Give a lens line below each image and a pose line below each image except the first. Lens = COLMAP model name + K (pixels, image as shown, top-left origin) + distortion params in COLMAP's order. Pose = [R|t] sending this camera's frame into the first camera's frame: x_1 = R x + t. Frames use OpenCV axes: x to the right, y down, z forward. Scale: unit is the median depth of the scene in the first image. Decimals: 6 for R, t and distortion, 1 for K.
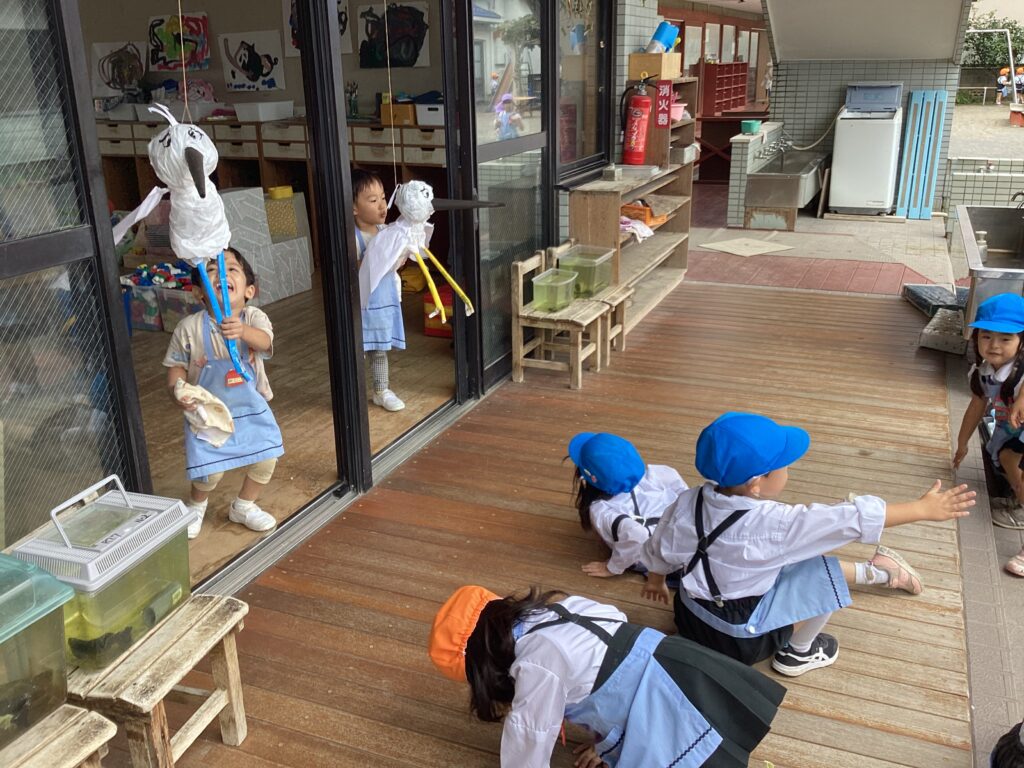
lens RADIAL K [[925.3, 0, 530.4], [0, 925.3, 381.5], [0, 0, 1]] dist [0.102380, -0.197830]
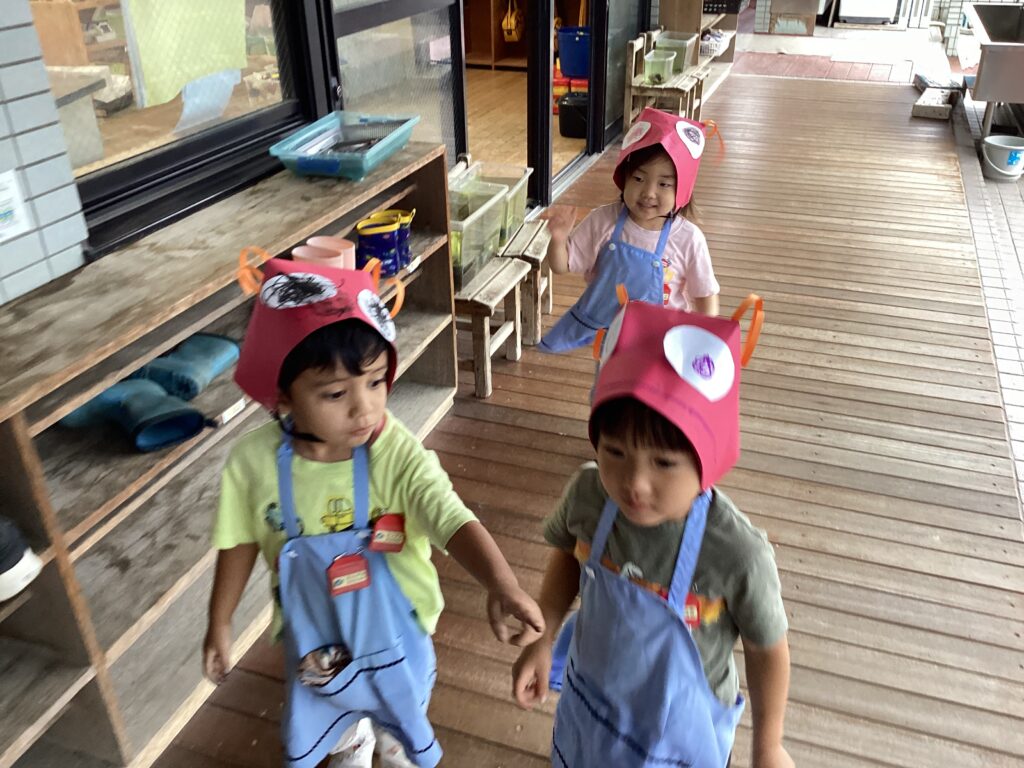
lens RADIAL K [[925.3, 0, 530.4], [0, 925.3, 381.5], [0, 0, 1]] dist [0.102380, -0.197830]
pose [[0.999173, -0.016230, 0.037270, -0.181594], [0.009921, 0.986479, 0.163585, 0.104750], [-0.039421, -0.163080, 0.985825, -0.288610]]
